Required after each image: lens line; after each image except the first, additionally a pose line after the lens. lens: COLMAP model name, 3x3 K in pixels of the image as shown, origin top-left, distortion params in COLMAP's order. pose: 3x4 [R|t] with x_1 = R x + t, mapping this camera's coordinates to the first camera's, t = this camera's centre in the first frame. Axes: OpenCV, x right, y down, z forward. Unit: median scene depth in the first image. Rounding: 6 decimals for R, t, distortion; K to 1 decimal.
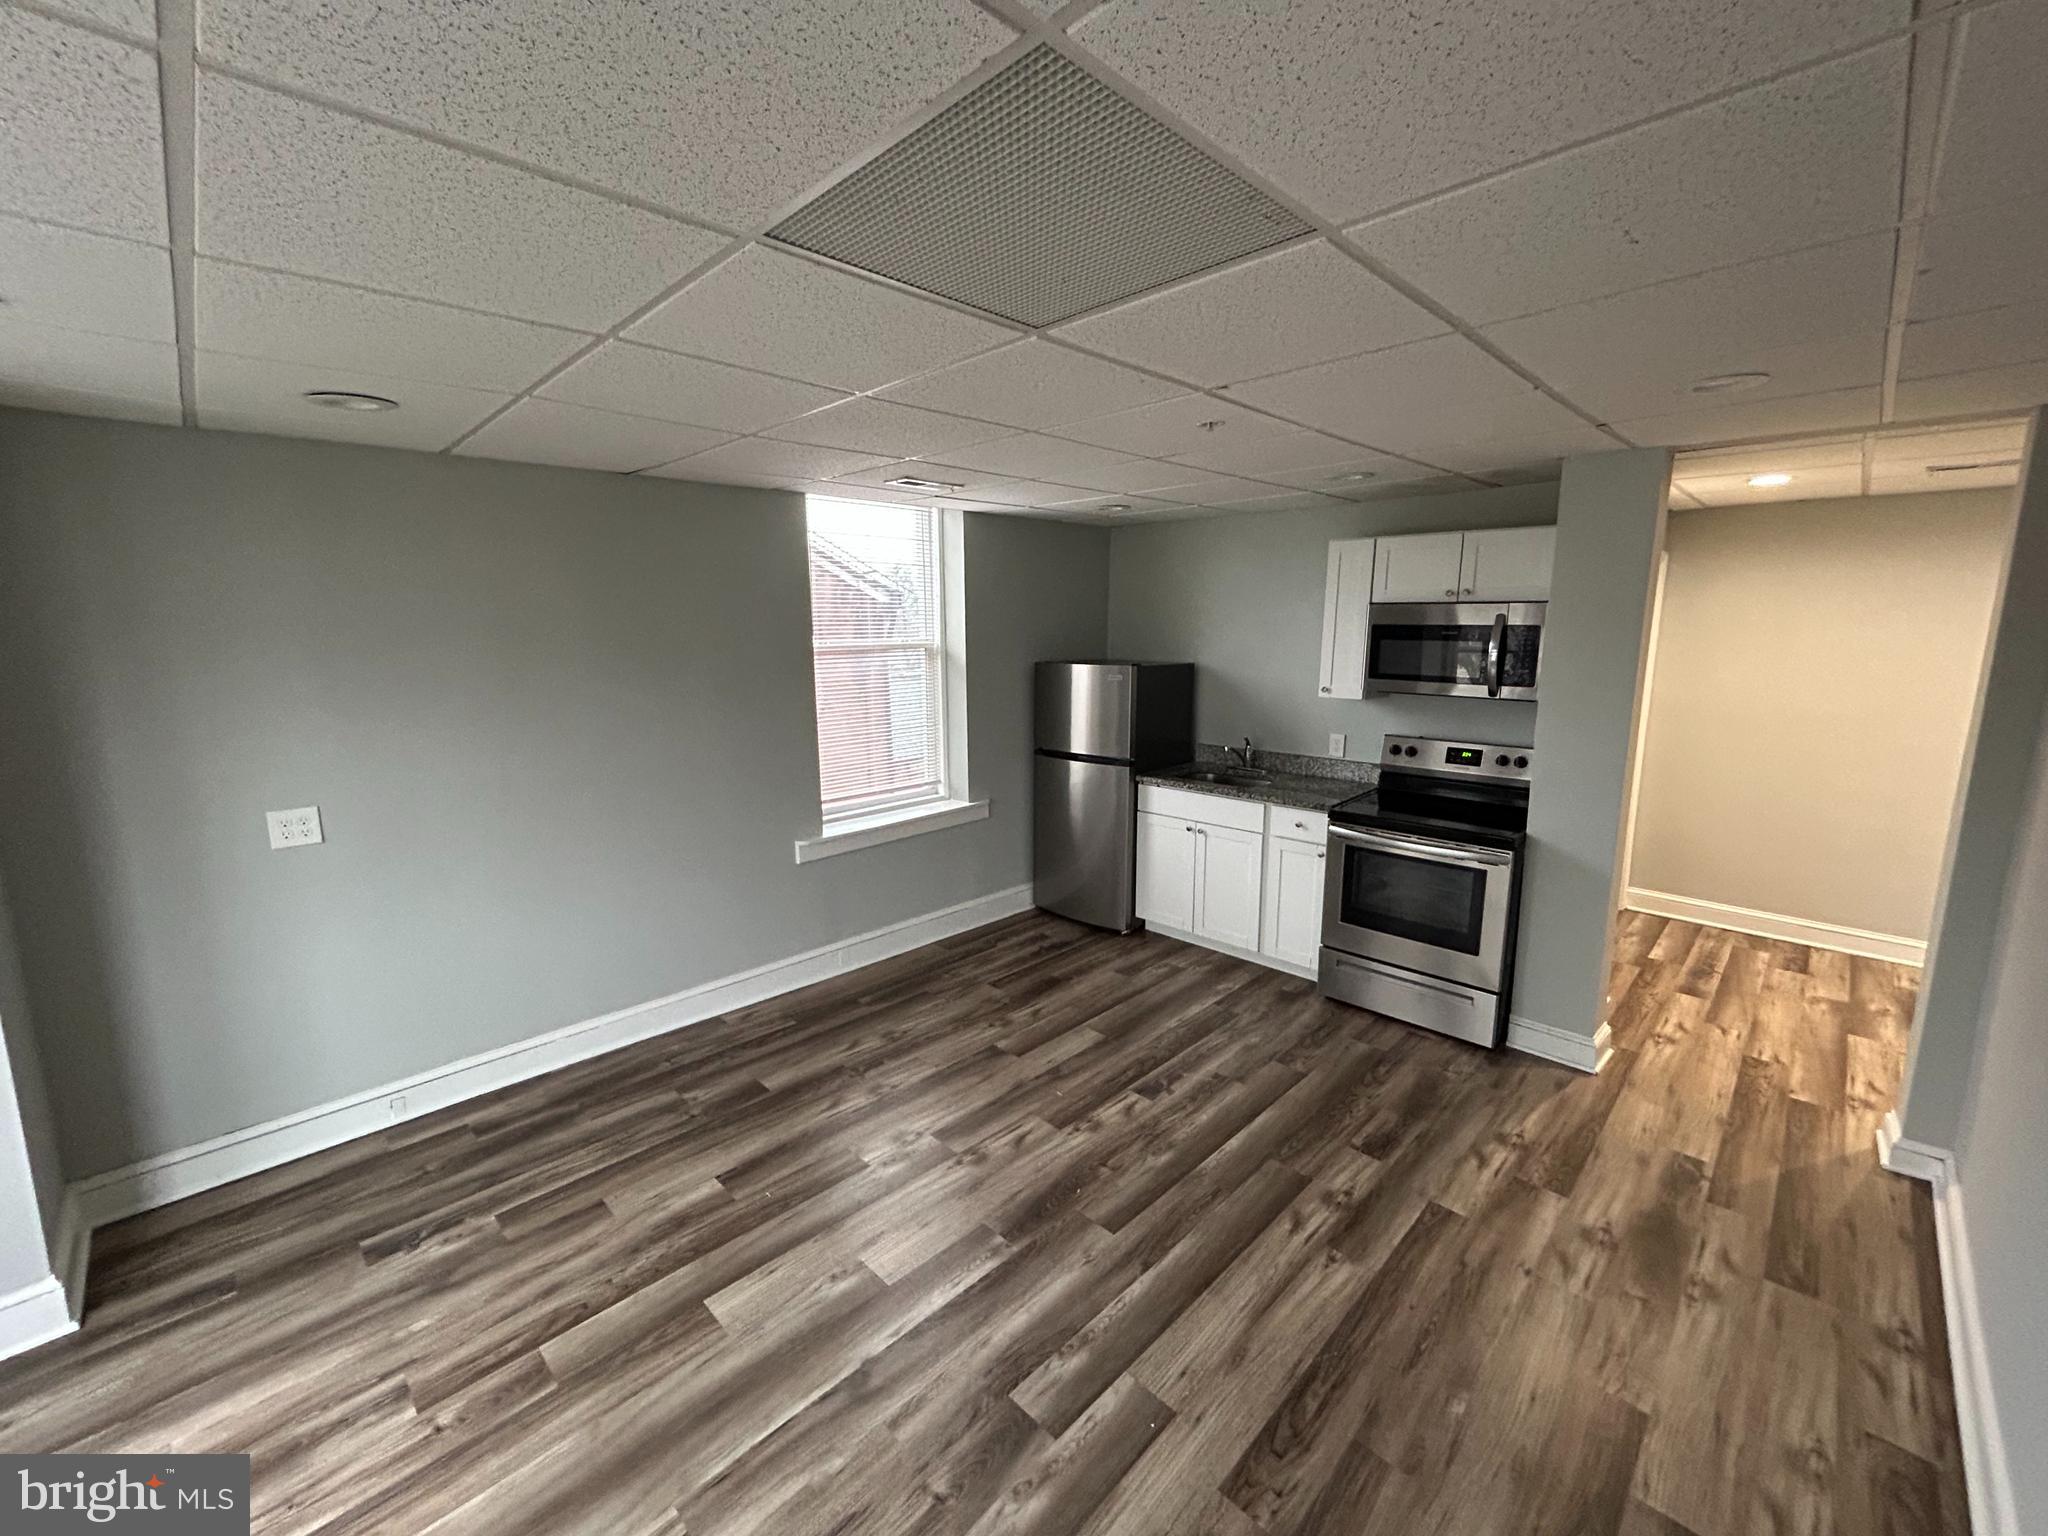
lens RADIAL K [[832.4, 0, 1027.8], [0, 832.4, 762.9], [0, 0, 1]] dist [0.001367, 0.000071]
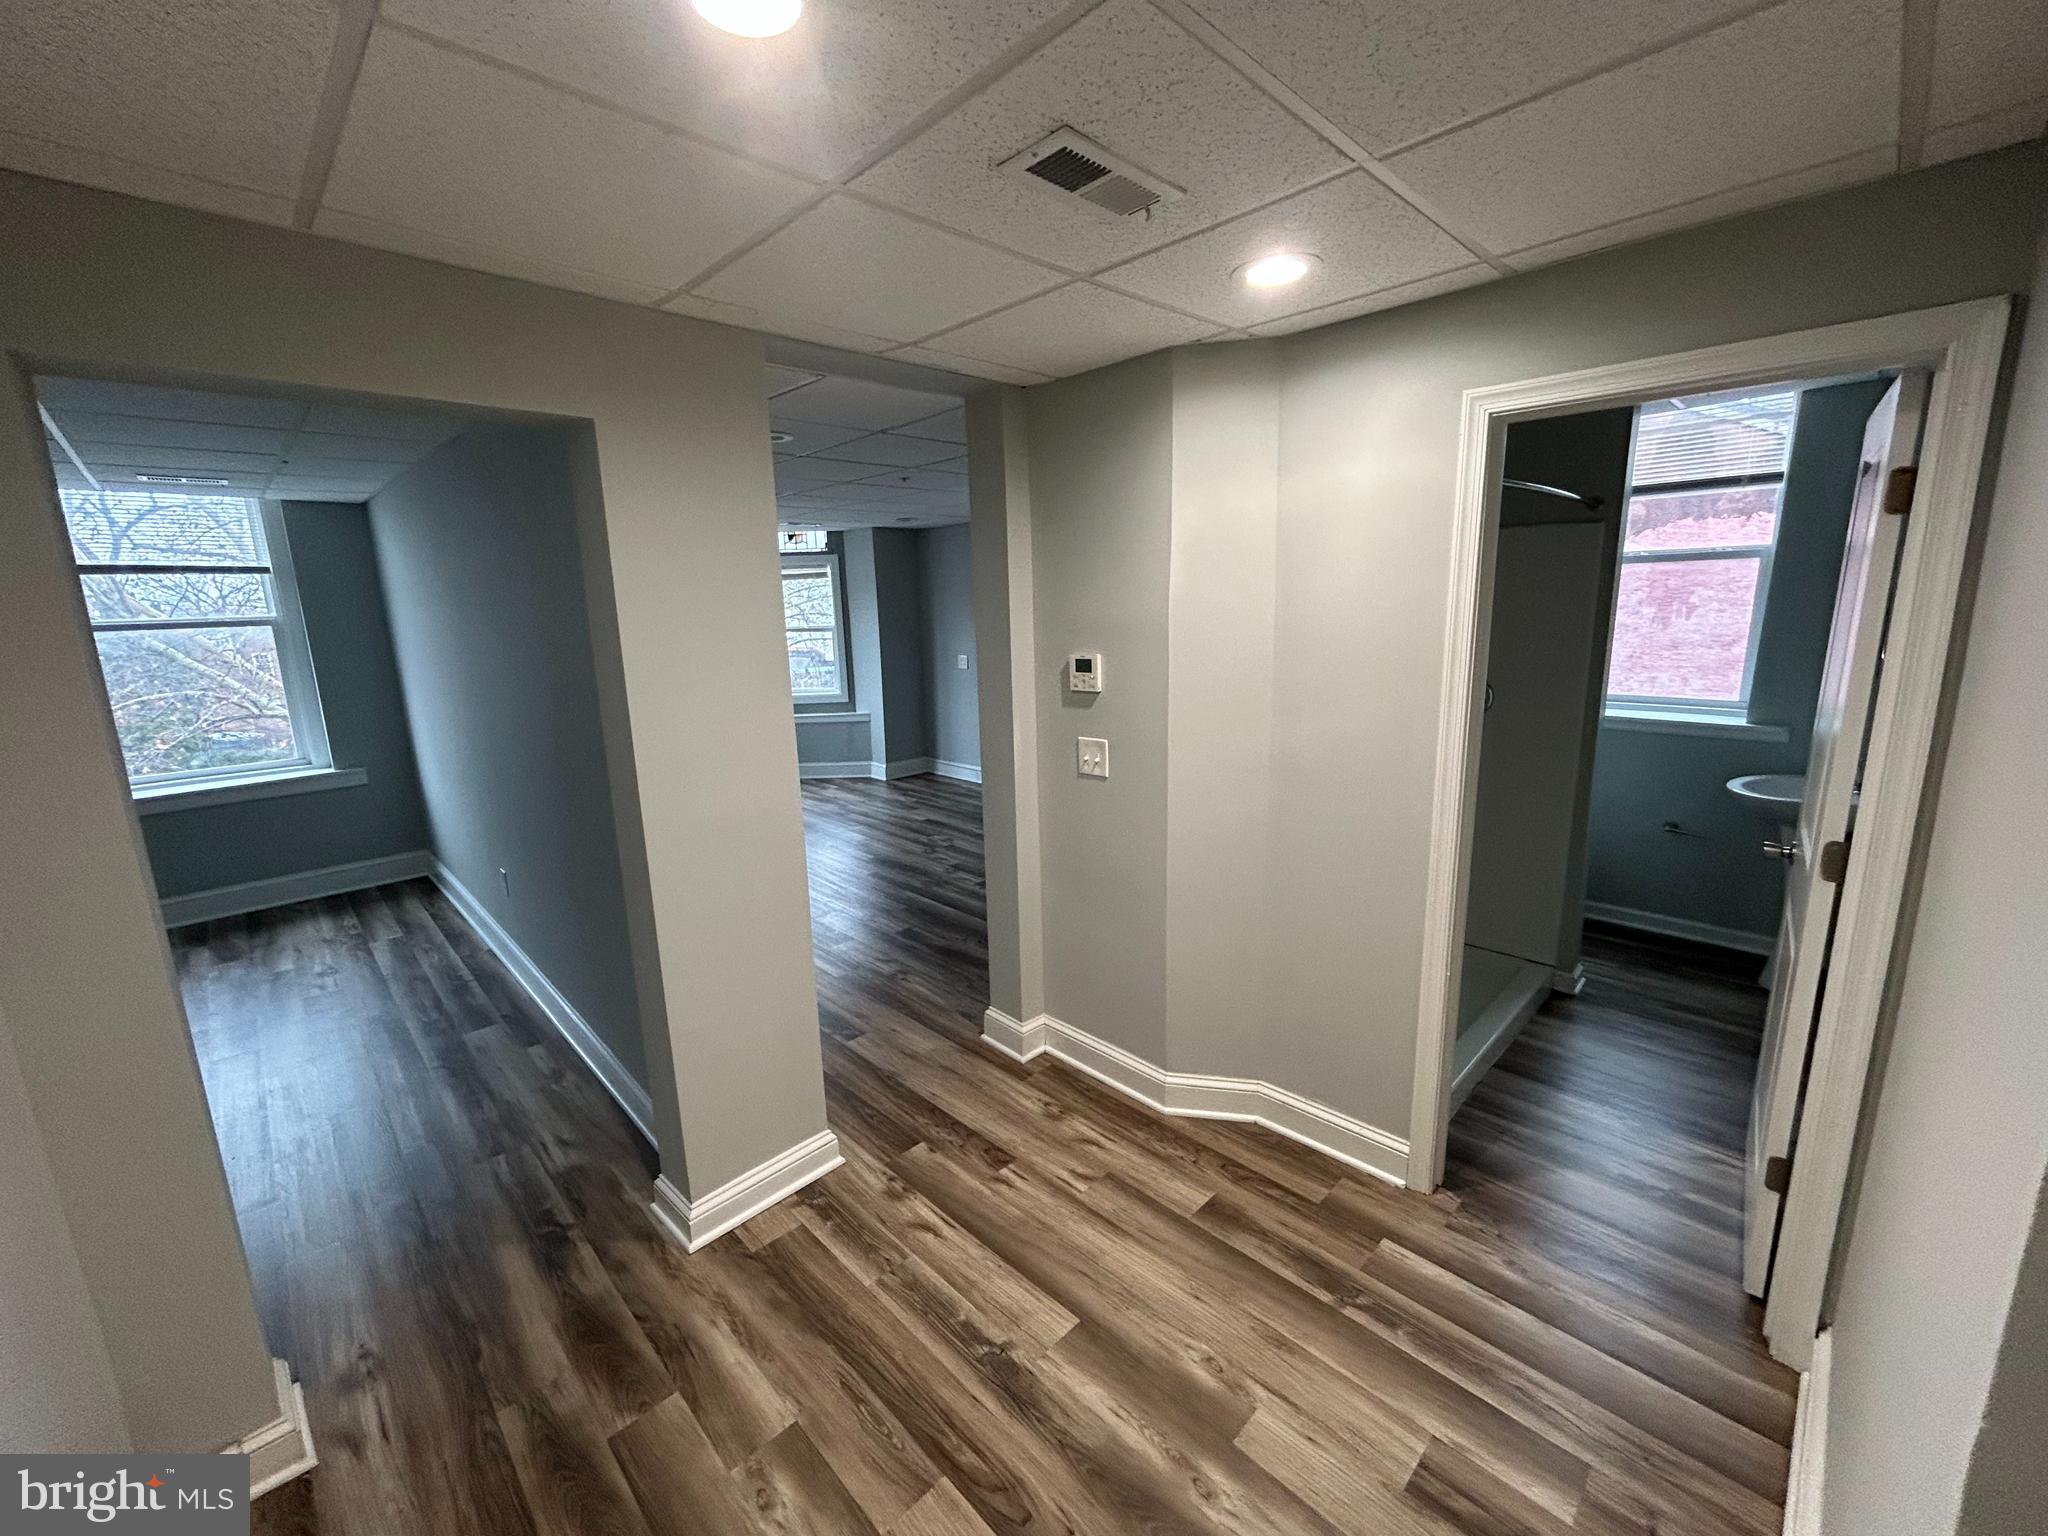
lens RADIAL K [[832.4, 0, 1030.1], [0, 832.4, 763.3], [0, 0, 1]] dist [0.001367, 0.000071]
pose [[-0.008445, 0.207166, -0.978269, 1.428928], [-0.144532, 0.967779, 0.206192, -0.146950], [0.989464, 0.143133, 0.021769, 0.883261]]
